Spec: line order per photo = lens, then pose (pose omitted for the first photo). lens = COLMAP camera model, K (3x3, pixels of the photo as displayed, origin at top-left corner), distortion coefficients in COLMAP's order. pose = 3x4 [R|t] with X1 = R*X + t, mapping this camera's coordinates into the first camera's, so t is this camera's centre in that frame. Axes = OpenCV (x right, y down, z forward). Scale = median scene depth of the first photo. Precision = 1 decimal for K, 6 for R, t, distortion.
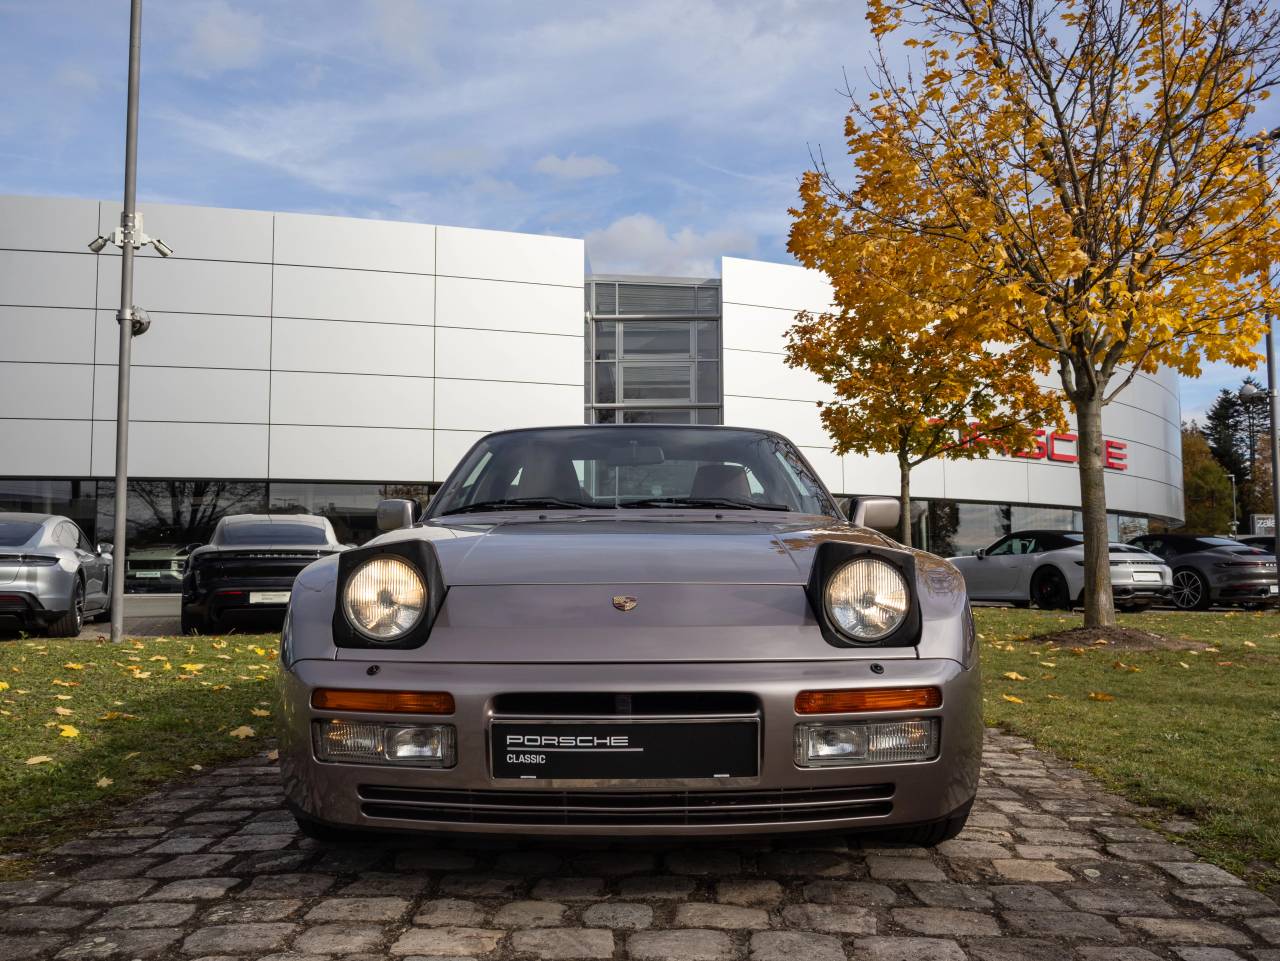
lens RADIAL K [[1162.1, 0, 607.6], [0, 1162.1, 475.5], [0, 0, 1]] dist [0.004429, -0.003334]
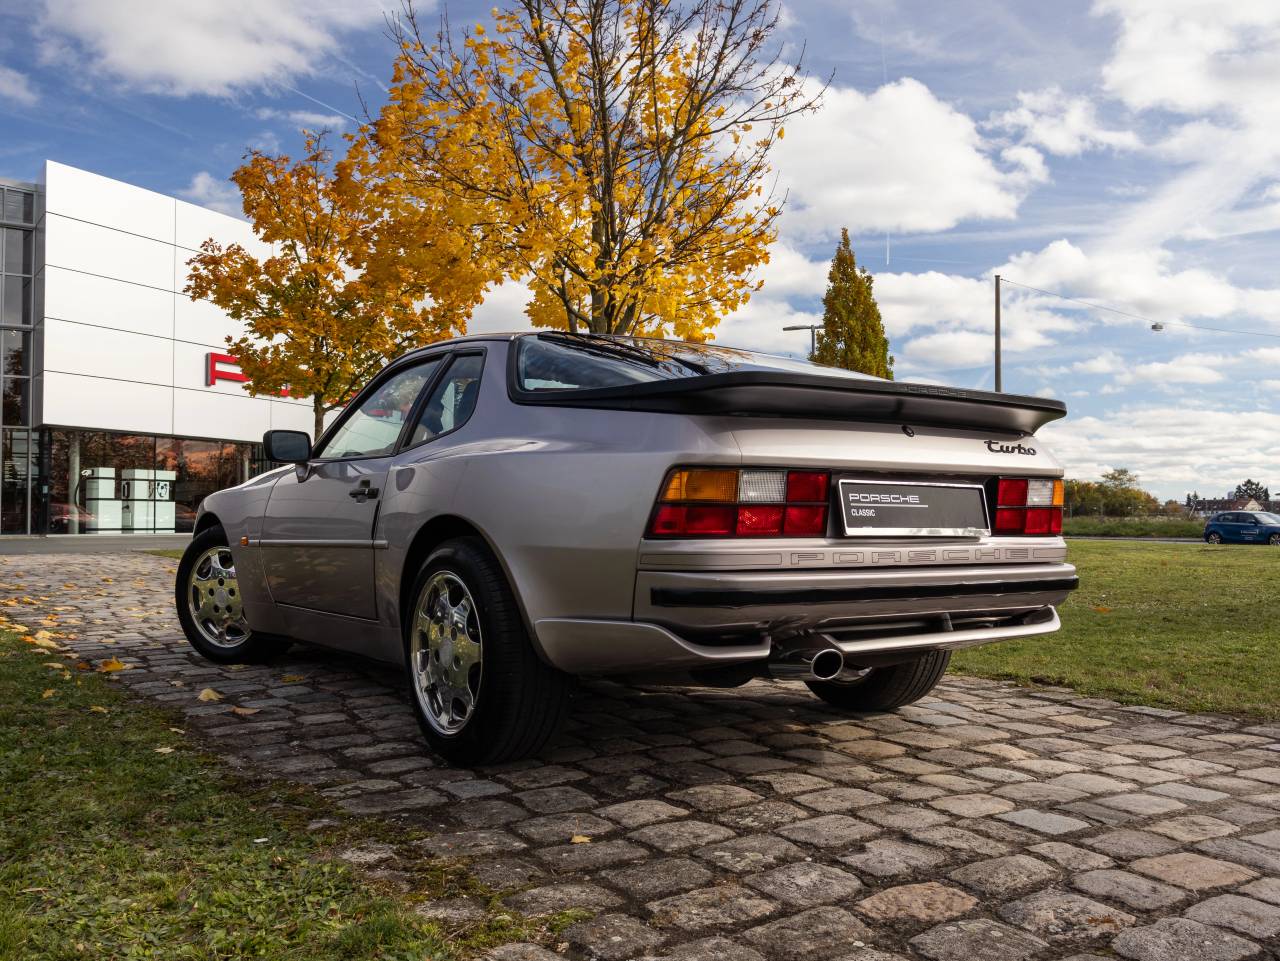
lens RADIAL K [[1185.0, 0, 618.1], [0, 1185.0, 478.2], [0, 0, 1]] dist [-0.015167, -0.011249]
pose [[0.803087, 0.032585, 0.594970, -0.247130], [-0.060763, 0.997777, 0.027372, 0.010009], [-0.592755, -0.058134, 0.803282, 0.051338]]
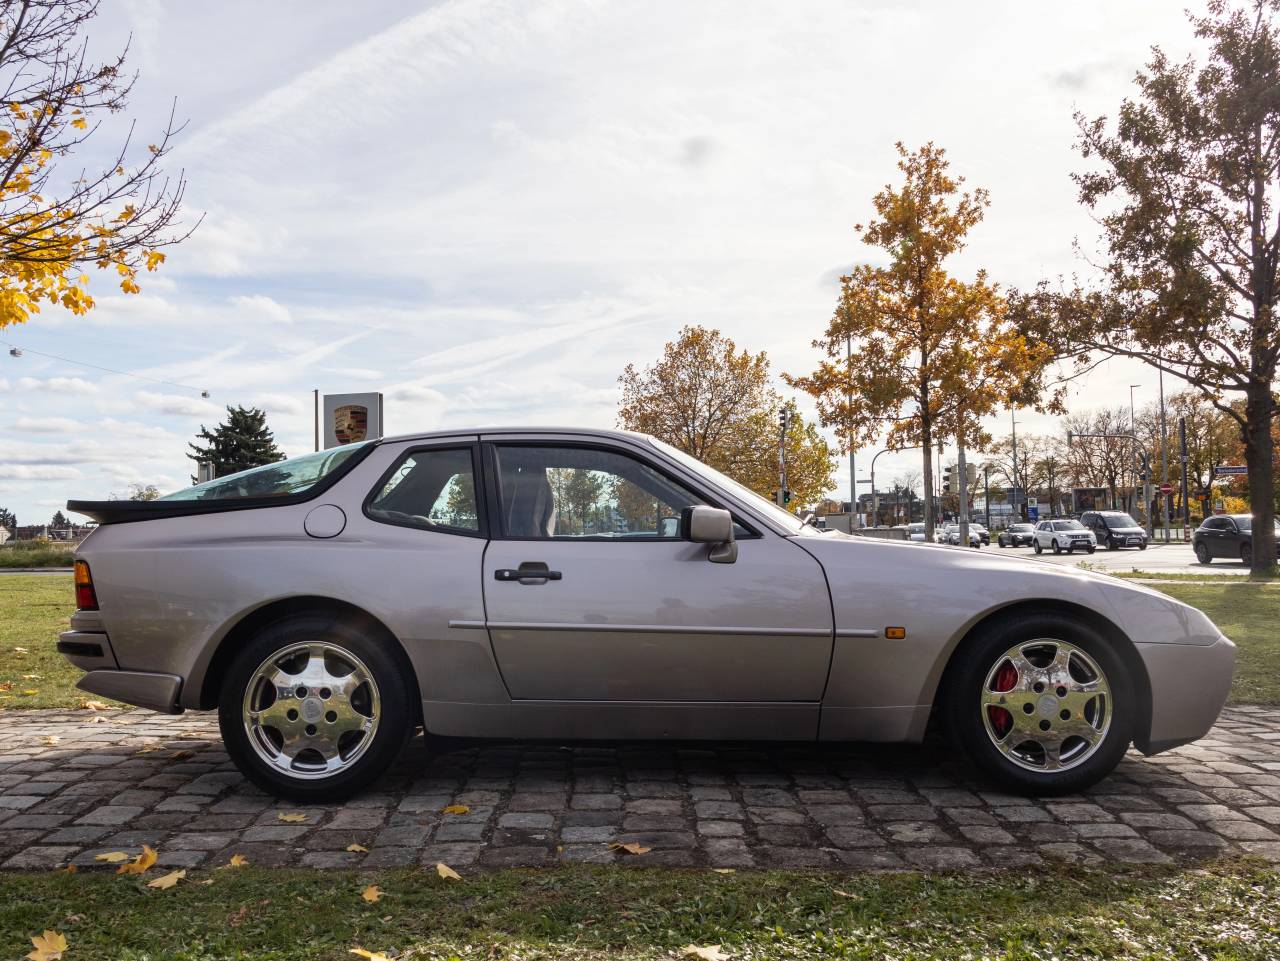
lens RADIAL K [[1178.8, 0, 622.7], [0, 1178.8, 473.8], [0, 0, 1]] dist [-0.009661, -0.013045]
pose [[-0.024149, 0.067045, 0.997458, -0.438008], [-0.071510, 0.995077, -0.068616, 0.024996], [-0.997147, -0.072986, -0.019236, 0.438005]]
